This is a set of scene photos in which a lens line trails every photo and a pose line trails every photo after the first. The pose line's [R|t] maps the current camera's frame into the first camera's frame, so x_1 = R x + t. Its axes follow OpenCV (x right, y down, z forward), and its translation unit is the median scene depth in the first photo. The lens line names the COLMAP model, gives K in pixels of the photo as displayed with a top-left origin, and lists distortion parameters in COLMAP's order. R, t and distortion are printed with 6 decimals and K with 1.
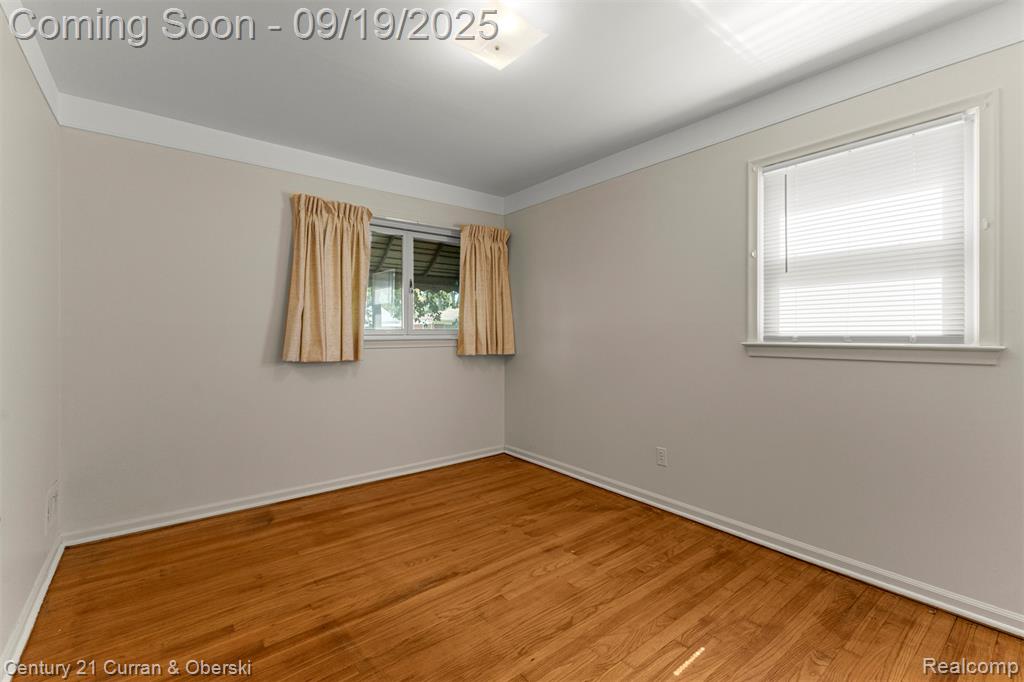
lens RADIAL K [[444.1, 0, 510.8], [0, 444.1, 327.8], [0, 0, 1]] dist [0.005163, 0.000195]
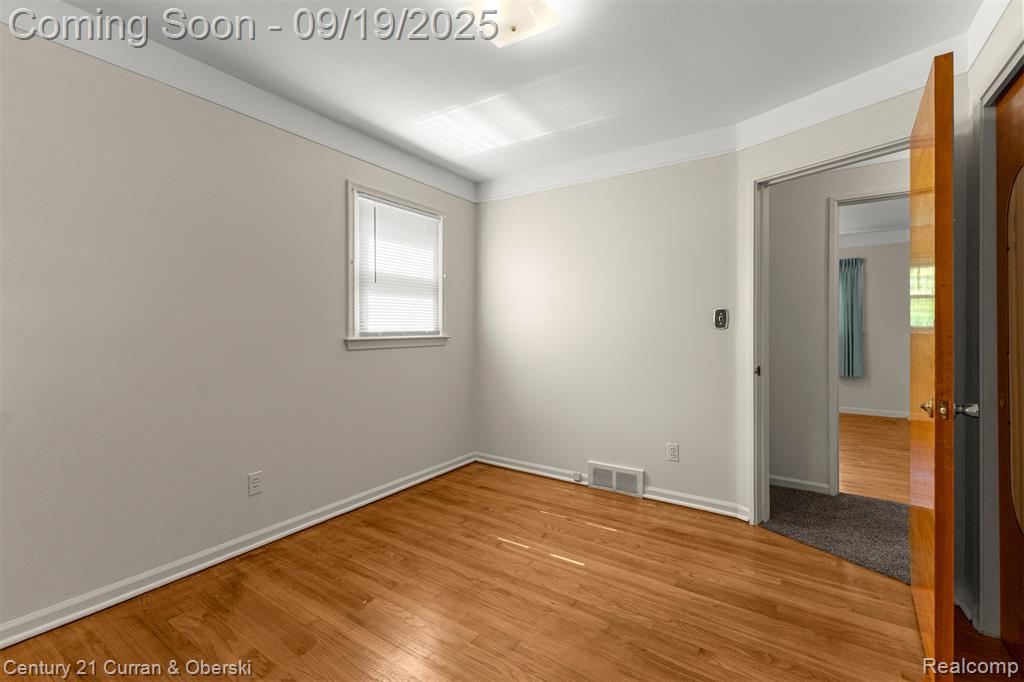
lens RADIAL K [[444.1, 0, 510.8], [0, 444.1, 327.8], [0, 0, 1]] dist [0.005163, 0.000195]
pose [[-0.305160, 0.000068, 0.952301, -0.729809], [-0.004919, 0.999987, -0.001648, 0.005783], [-0.952288, -0.005187, -0.305156, 1.022232]]
